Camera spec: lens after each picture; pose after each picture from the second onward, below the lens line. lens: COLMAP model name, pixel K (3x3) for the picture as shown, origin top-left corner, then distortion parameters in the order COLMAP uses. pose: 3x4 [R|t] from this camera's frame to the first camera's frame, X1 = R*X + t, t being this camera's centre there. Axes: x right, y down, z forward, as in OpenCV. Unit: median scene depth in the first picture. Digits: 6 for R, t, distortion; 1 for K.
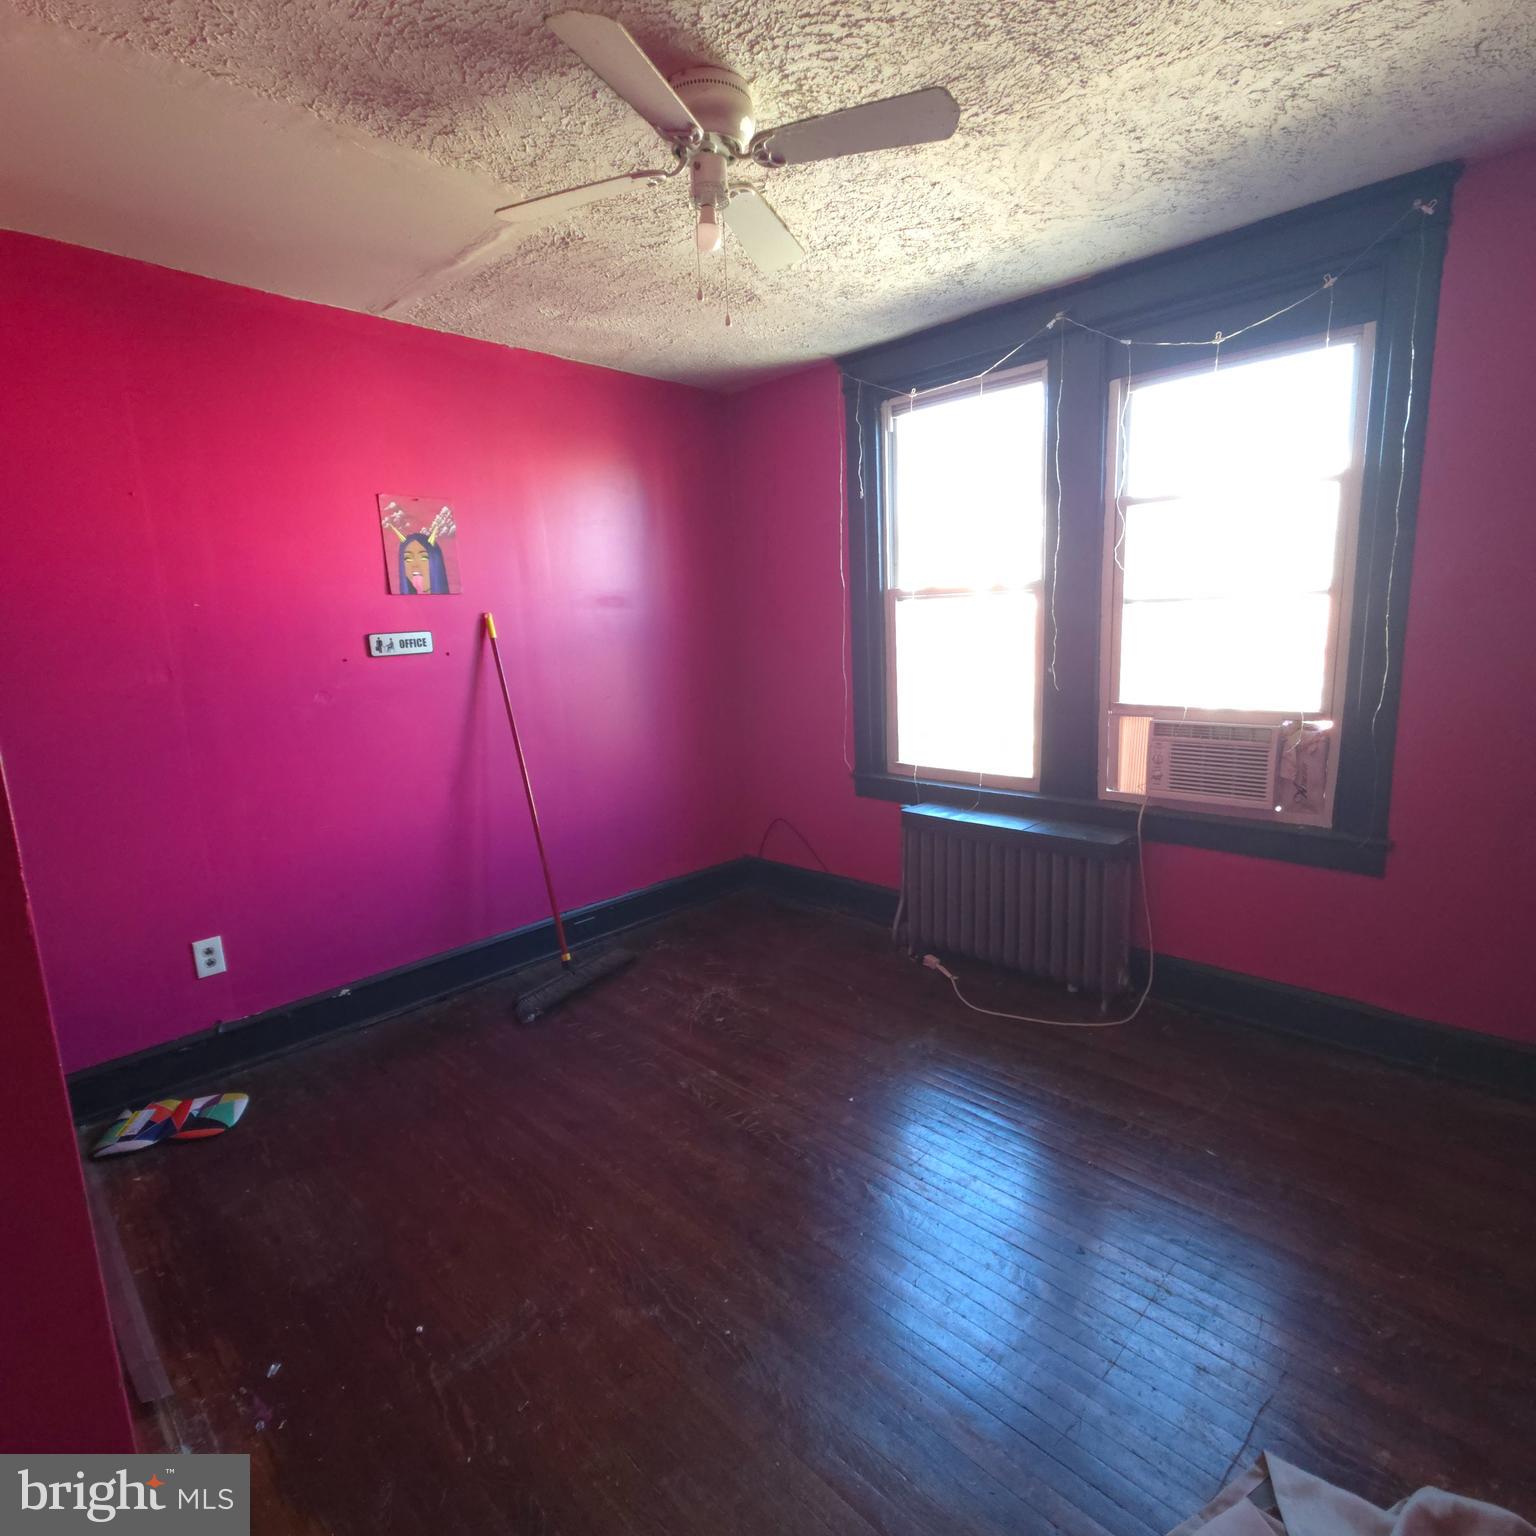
lens RADIAL K [[826.9, 0, 773.8], [0, 826.9, 777.2], [0, 0, 1]] dist [0.008744, 0.000627]
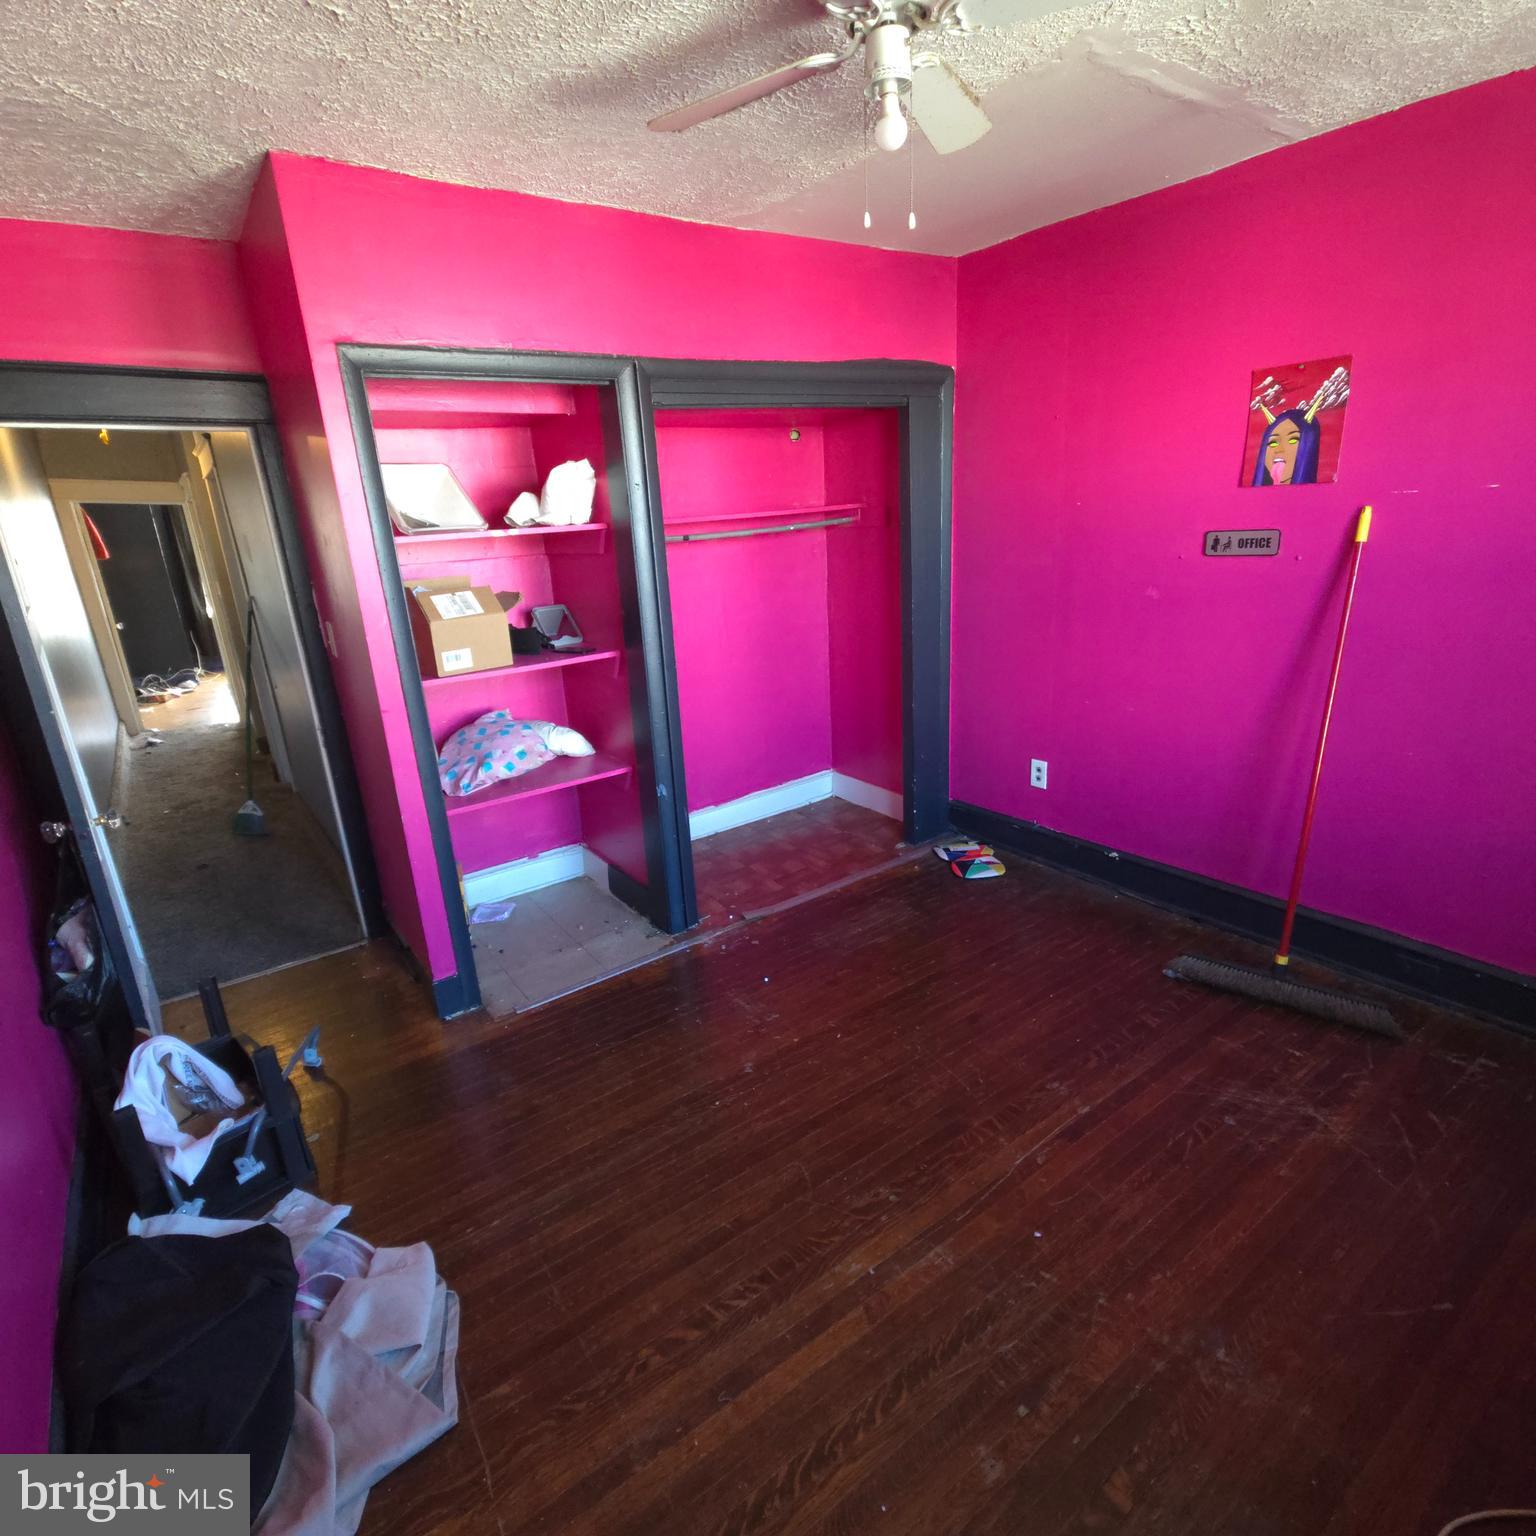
lens RADIAL K [[826.9, 0, 754.6], [0, 826.9, 773.1], [0, 0, 1]] dist [0.008744, 0.000627]
pose [[-0.181841, 0.346109, -0.920403, 0.571836], [-0.121934, 0.920848, 0.370366, -0.201803], [0.975739, 0.179576, -0.125246, 0.642872]]
